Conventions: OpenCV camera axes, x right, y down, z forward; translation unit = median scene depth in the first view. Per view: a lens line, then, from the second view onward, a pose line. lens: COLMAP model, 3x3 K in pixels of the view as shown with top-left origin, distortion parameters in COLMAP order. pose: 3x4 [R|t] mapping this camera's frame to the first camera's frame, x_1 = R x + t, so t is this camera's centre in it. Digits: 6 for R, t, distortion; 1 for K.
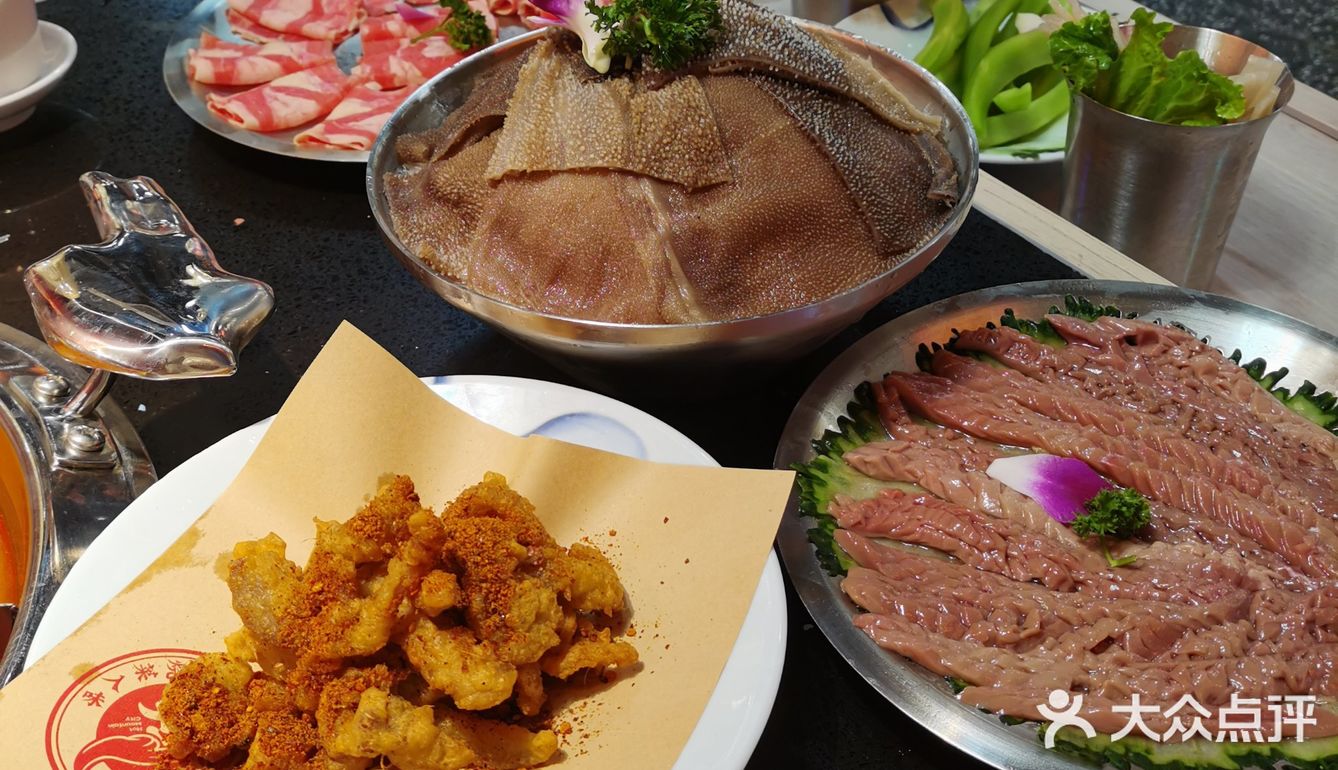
lens RADIAL K [[1445.8, 0, 670.8], [0, 1445.8, 386.1], [0, 0, 1]] dist [0.013623, 0.000000]
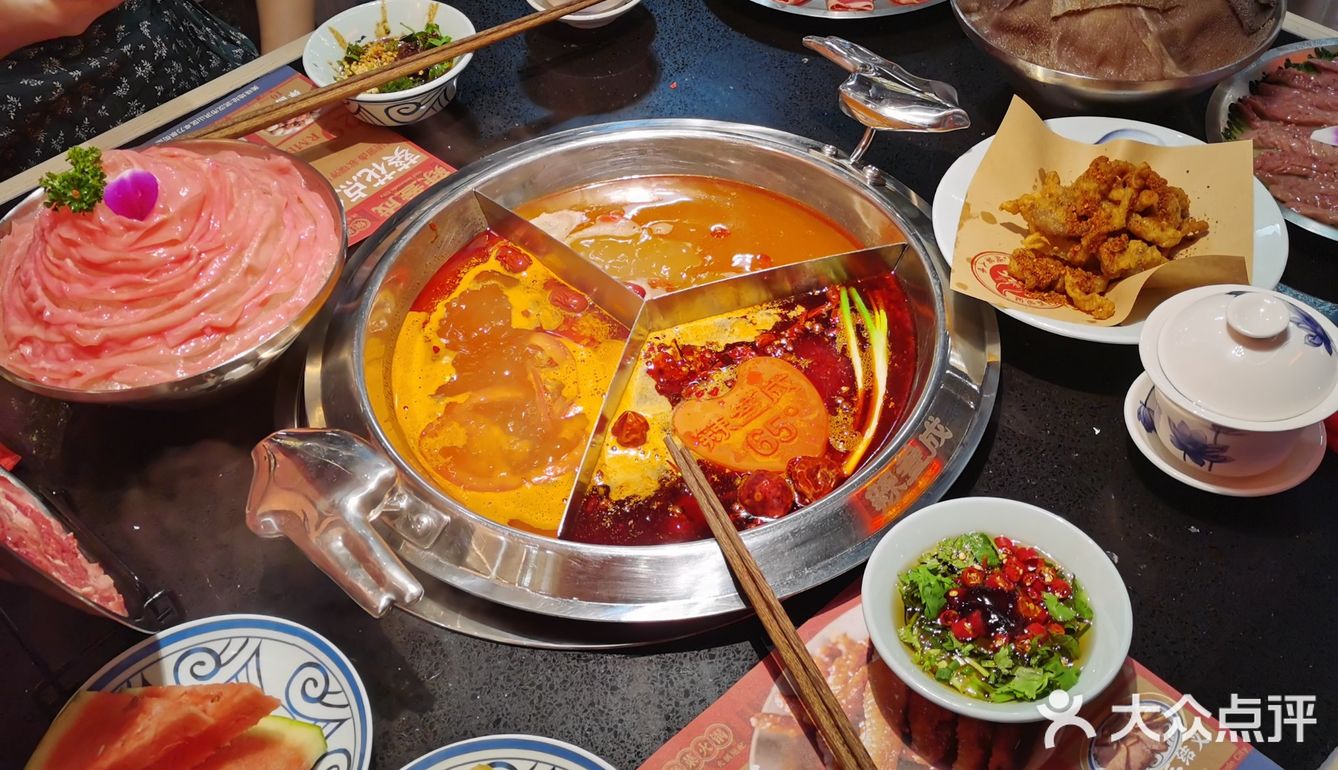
lens RADIAL K [[1445.8, 0, 665.9], [0, 1445.8, 382.4], [0, 0, 1]] dist [0.013623, 0.000000]
pose [[0.989239, -0.122345, 0.080239, -0.886579], [0.112274, 0.986421, 0.119866, 0.052656], [-0.093814, -0.109568, 0.989542, -0.967466]]
